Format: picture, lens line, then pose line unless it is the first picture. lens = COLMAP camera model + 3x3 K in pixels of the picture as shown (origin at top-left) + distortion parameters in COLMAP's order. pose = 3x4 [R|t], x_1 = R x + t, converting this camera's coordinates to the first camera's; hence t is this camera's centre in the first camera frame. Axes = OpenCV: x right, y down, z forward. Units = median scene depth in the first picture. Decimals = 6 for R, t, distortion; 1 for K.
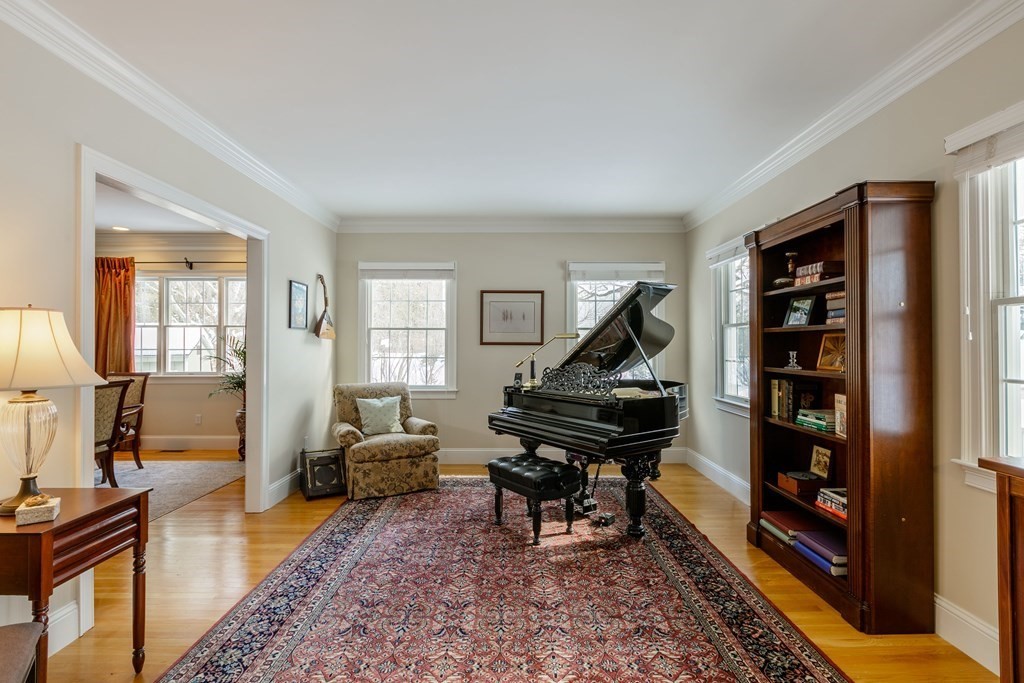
lens RADIAL K [[485.9, 0, 512.8], [0, 485.9, 341.0], [0, 0, 1]] dist [-0.001592, -0.000102]
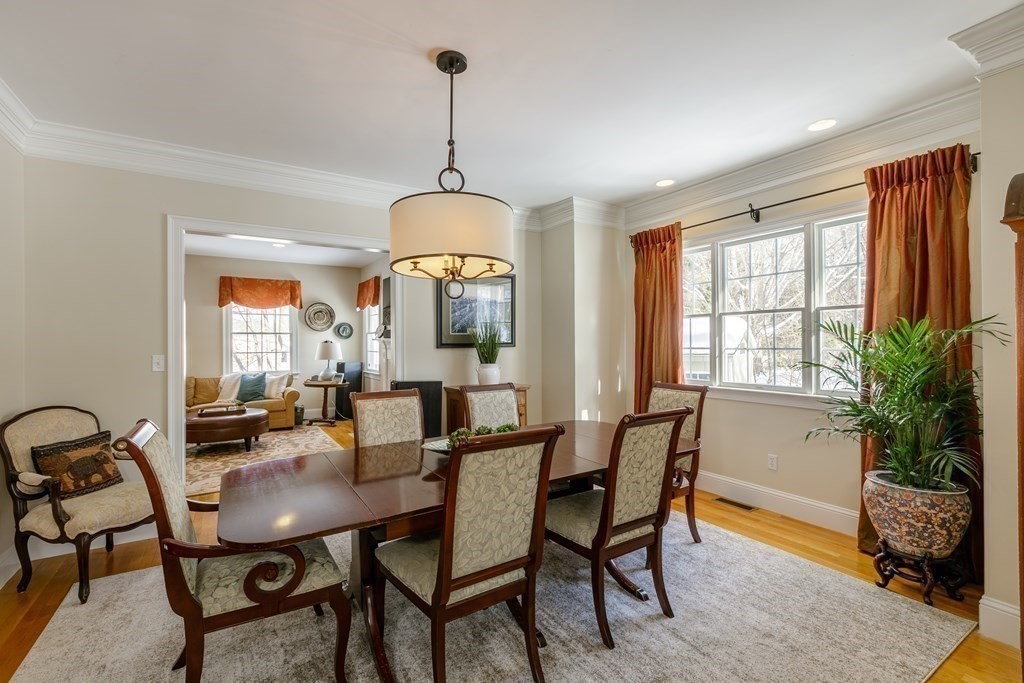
lens RADIAL K [[457.2, 0, 513.2], [0, 457.2, 340.5], [0, 0, 1]] dist [-0.003712, 0.000478]
pose [[0.540502, -0.007436, -0.841310, -0.339152], [0.014594, 0.999893, 0.000538, 0.001988], [0.841216, -0.012569, 0.540553, 0.413789]]
